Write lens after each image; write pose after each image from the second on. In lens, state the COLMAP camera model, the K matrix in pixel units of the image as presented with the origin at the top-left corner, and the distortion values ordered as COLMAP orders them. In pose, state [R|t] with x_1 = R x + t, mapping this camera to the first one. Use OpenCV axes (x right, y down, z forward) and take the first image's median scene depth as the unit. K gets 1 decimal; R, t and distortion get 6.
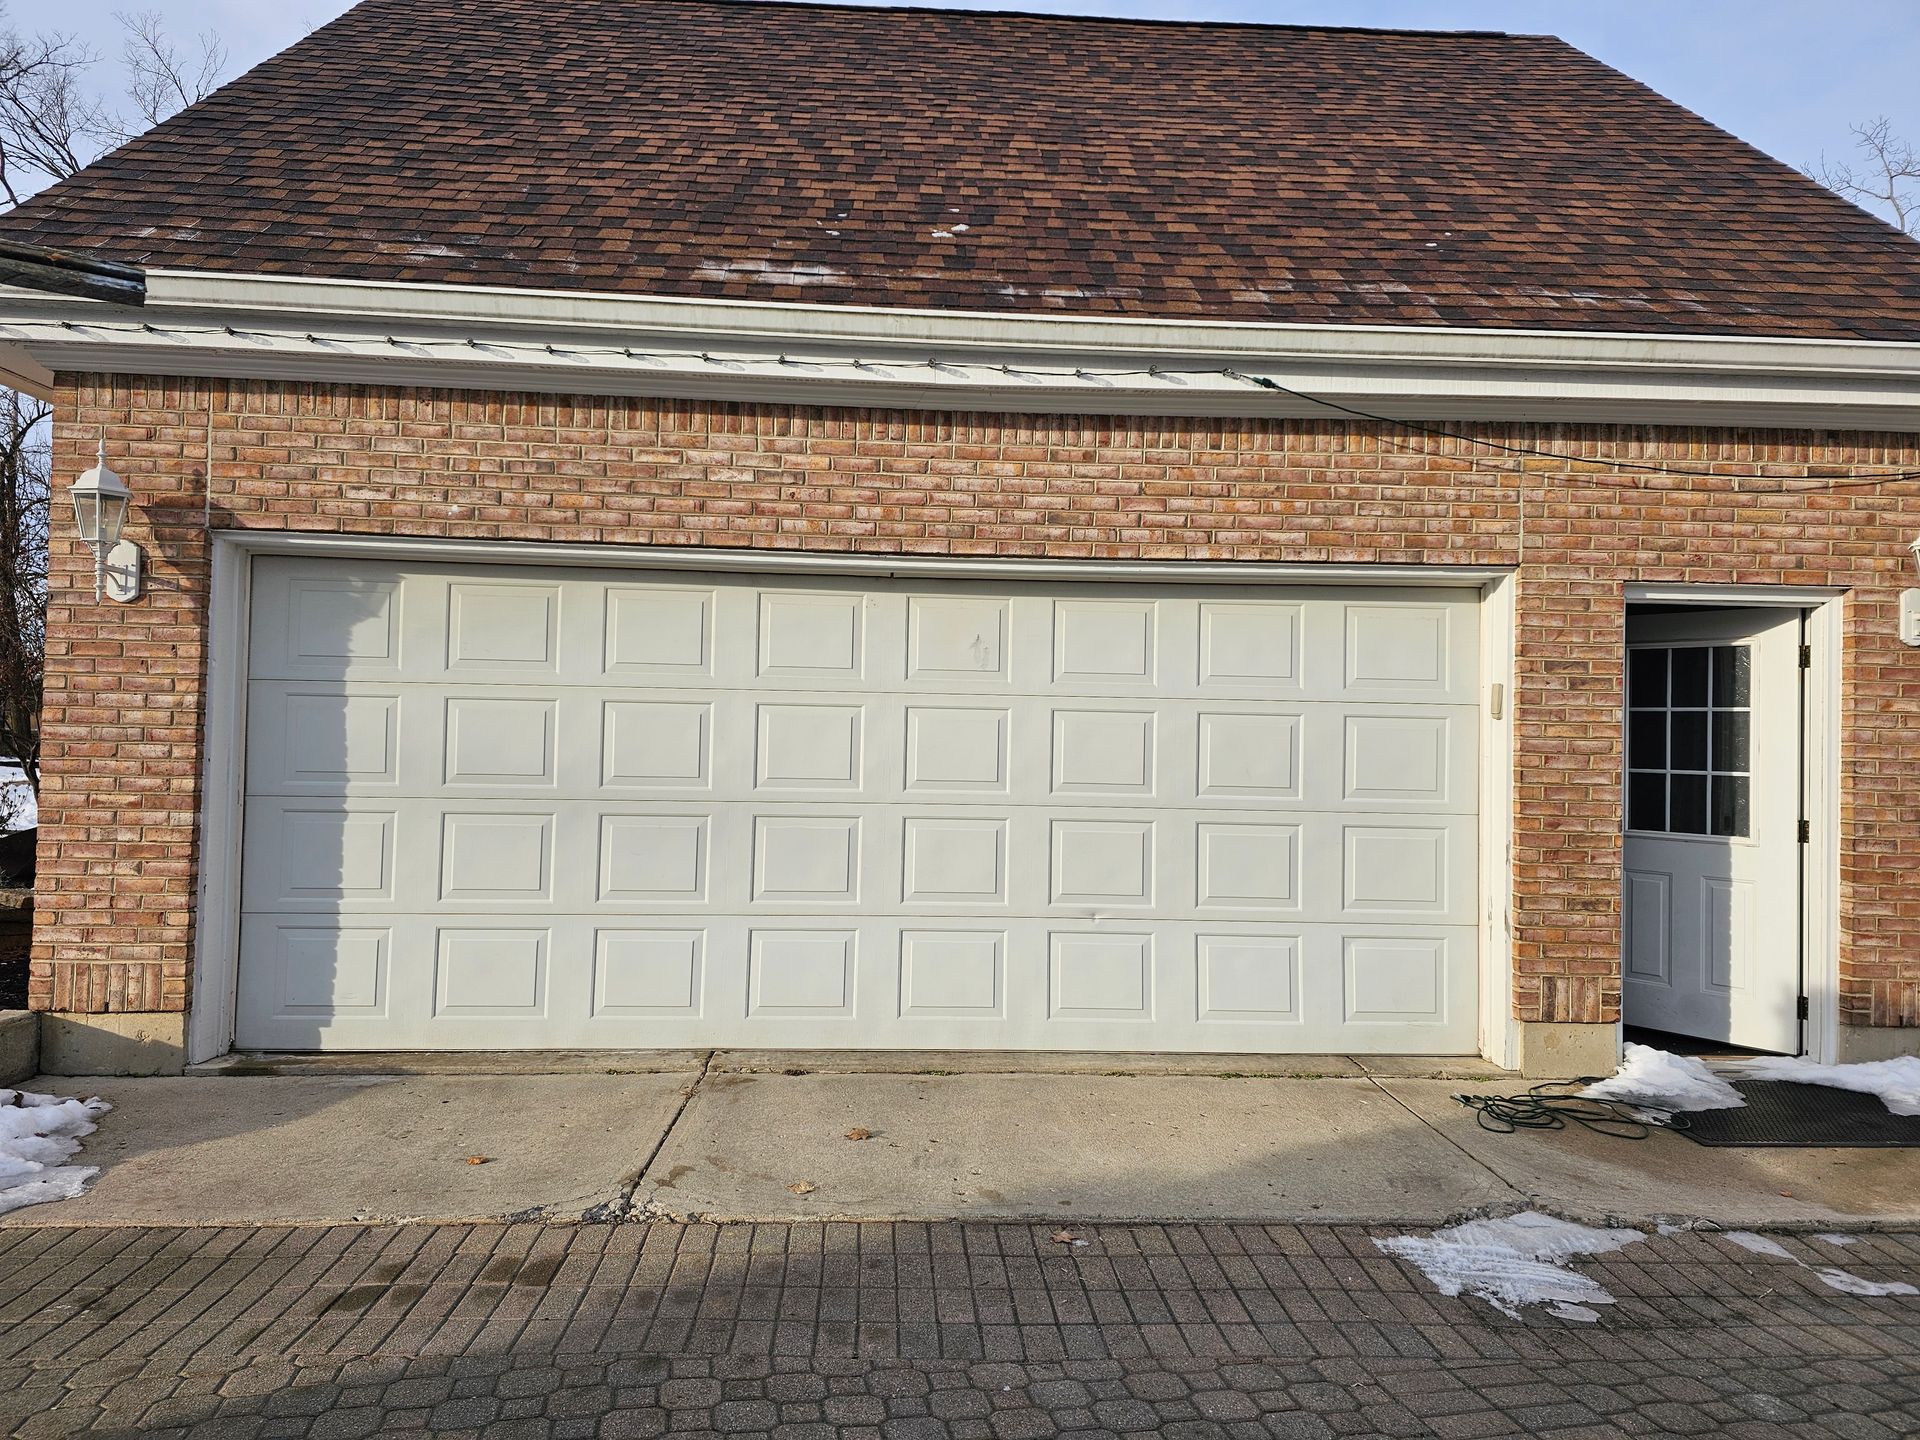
lens RADIAL K [[1354.5, 0, 965.7], [0, 1354.5, 665.7], [0, 0, 1]] dist [0.081006, -0.099353]
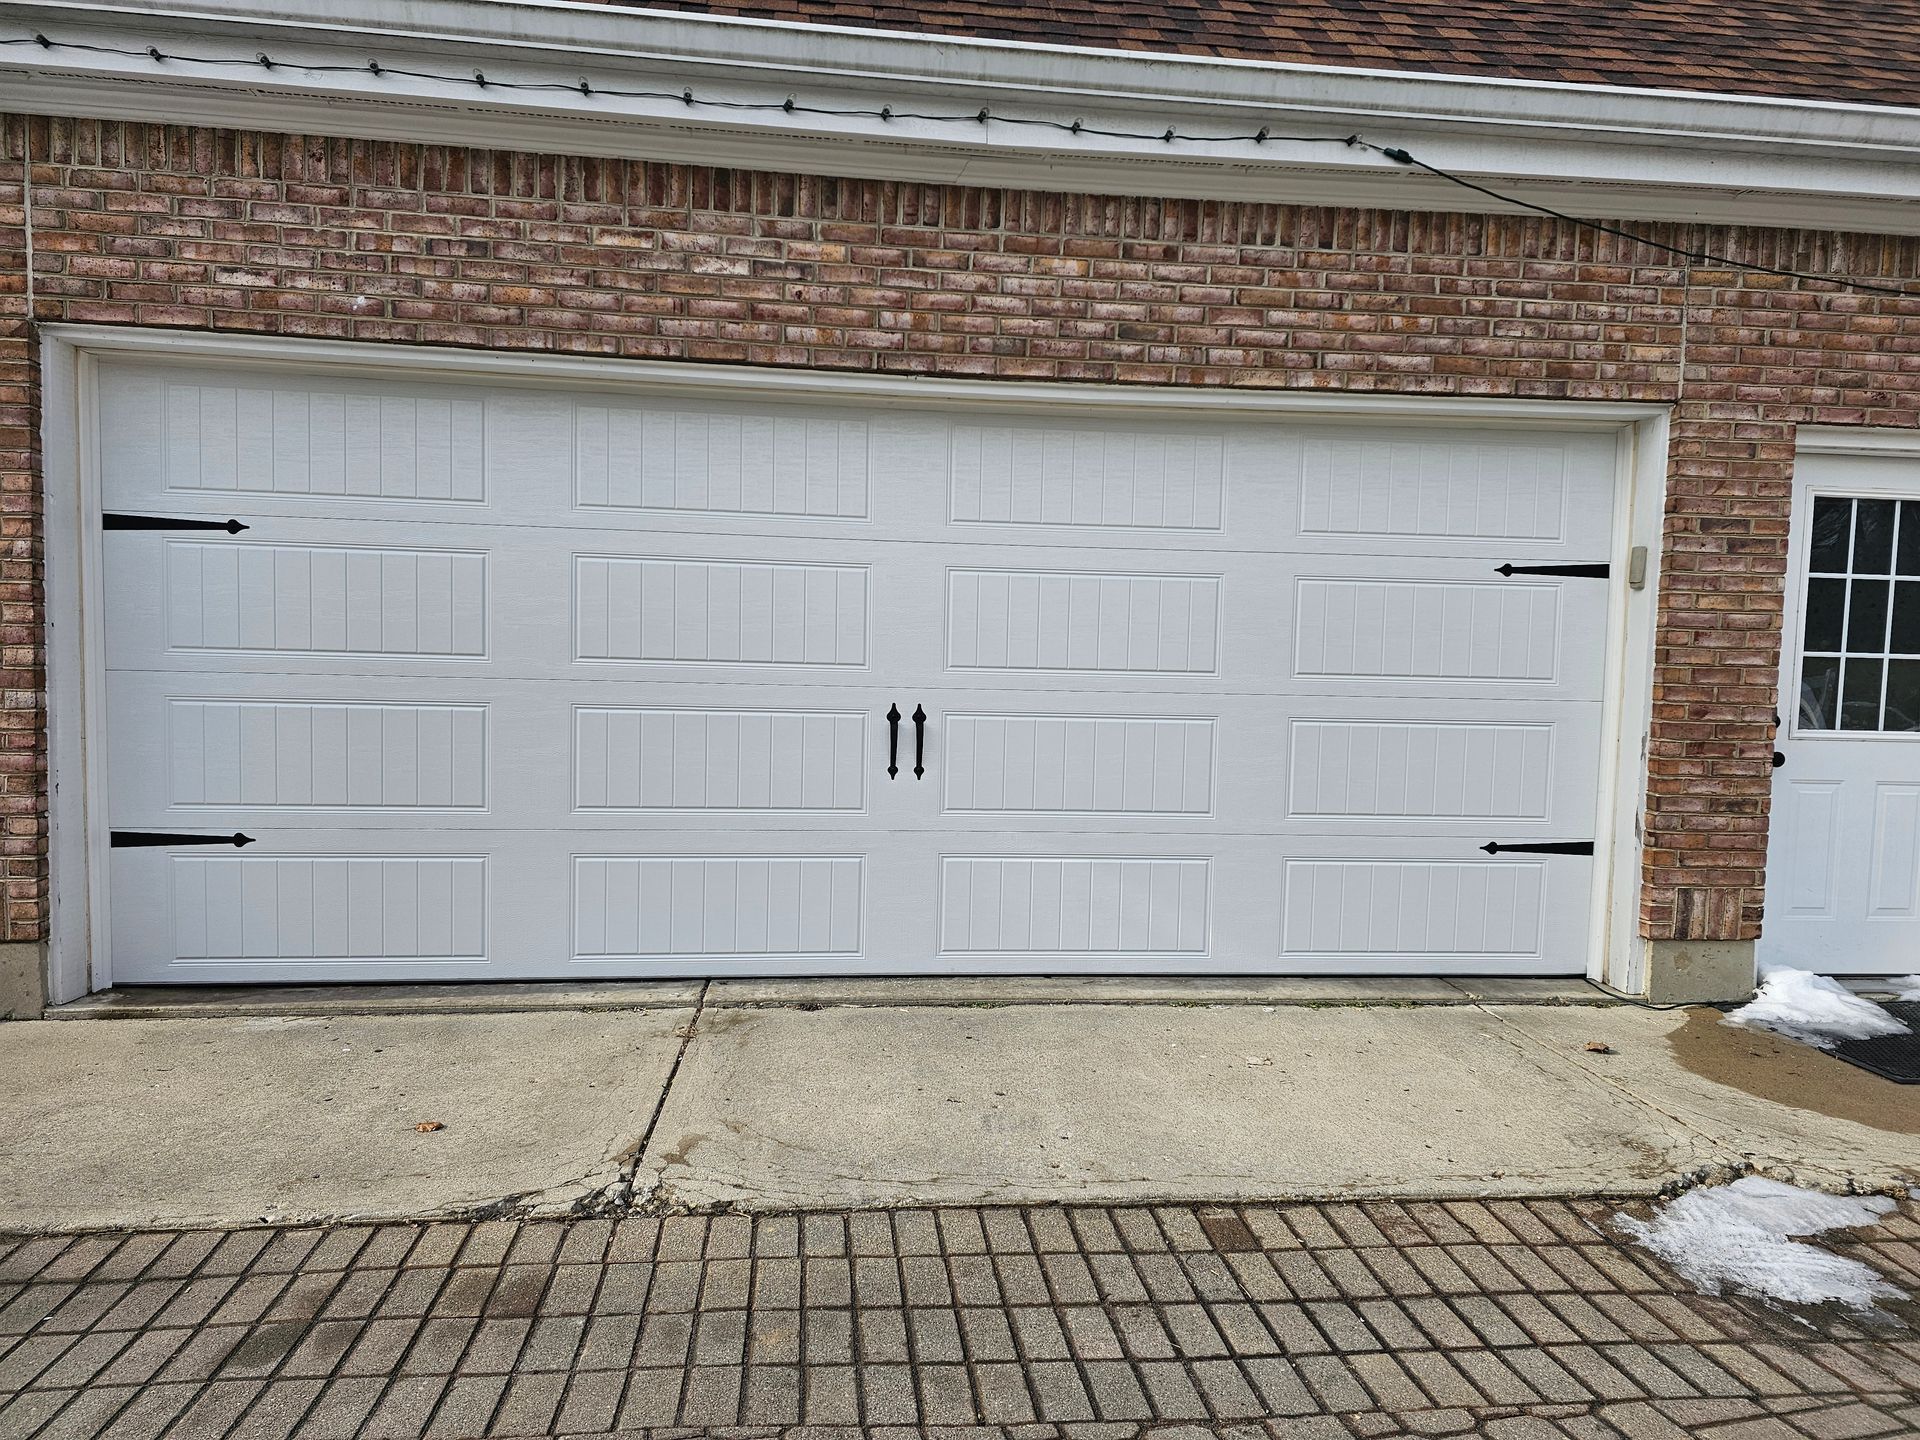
lens RADIAL K [[1330.1, 0, 960.0], [0, 1330.1, 720.0], [0, 0, 1]] dist [0.058296, -0.054404]
pose [[0.998461, 0.001315, 0.055443, -0.077872], [-0.006911, 0.994877, 0.100858, 0.040764], [-0.055026, -0.101086, 0.993355, 0.202974]]
